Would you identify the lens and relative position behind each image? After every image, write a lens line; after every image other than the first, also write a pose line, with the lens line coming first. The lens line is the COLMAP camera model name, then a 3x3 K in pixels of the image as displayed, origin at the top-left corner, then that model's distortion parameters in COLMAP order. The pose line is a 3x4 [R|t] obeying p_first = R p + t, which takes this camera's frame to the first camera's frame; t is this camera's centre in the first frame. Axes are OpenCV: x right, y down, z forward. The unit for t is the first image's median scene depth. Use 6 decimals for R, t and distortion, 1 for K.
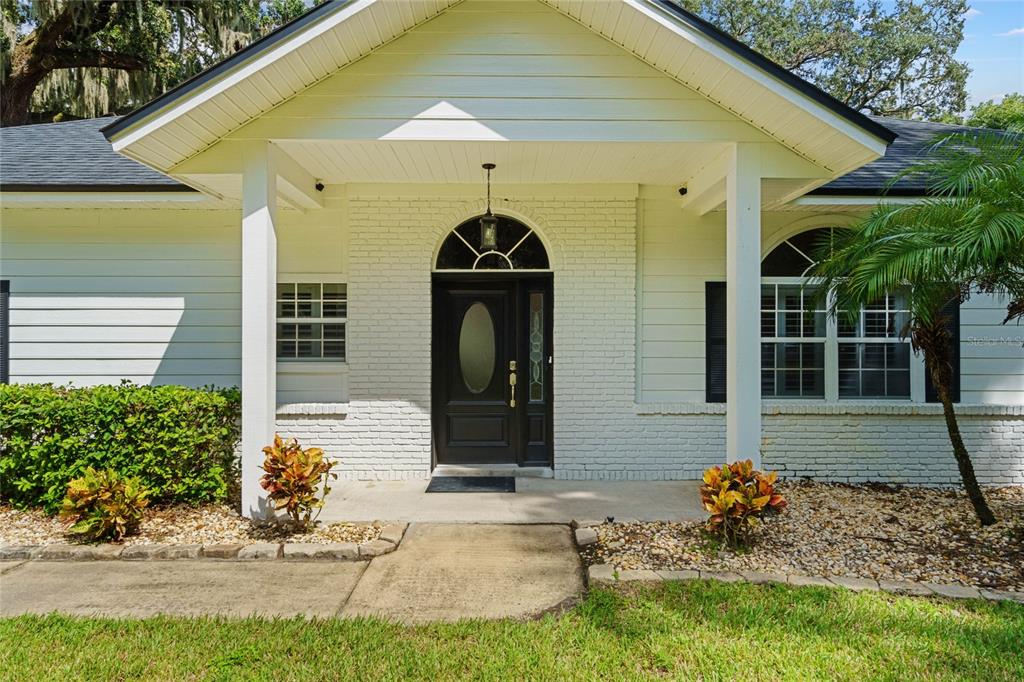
lens RADIAL K [[571.9, 0, 506.9], [0, 571.9, 339.0], [0, 0, 1]] dist [0.000467, -0.000859]
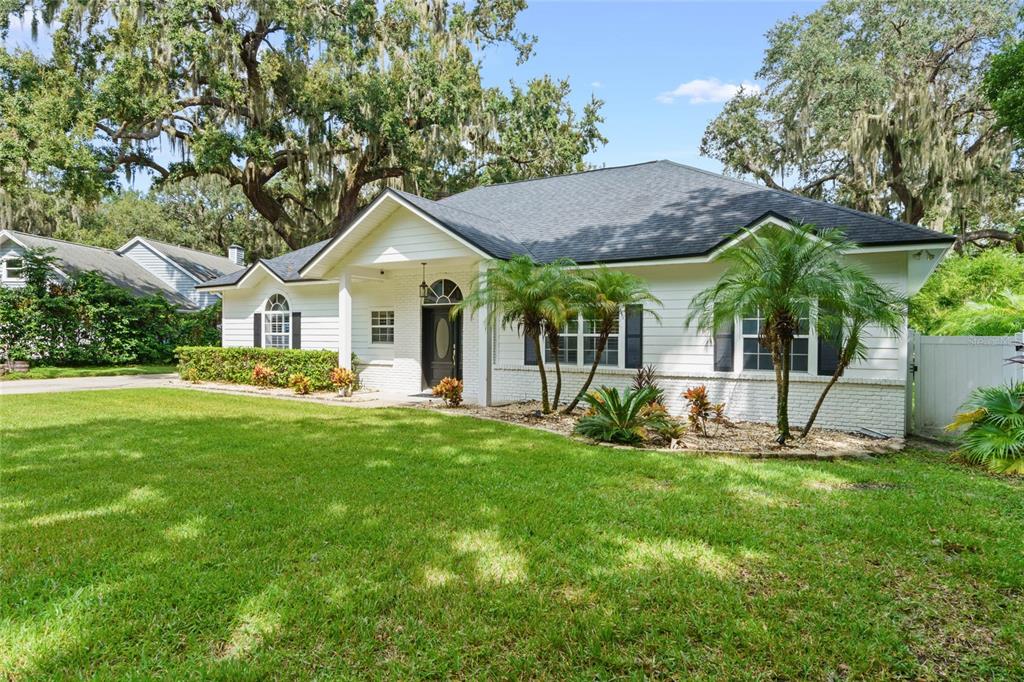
lens RADIAL K [[613.6, 0, 510.6], [0, 613.6, 340.4], [0, 0, 1]] dist [-0.003008, -0.000119]
pose [[0.845482, 0.007492, -0.533951, 1.496990], [-0.004714, 0.999967, 0.006568, 0.007225], [0.533982, -0.003036, 0.845490, -0.908806]]
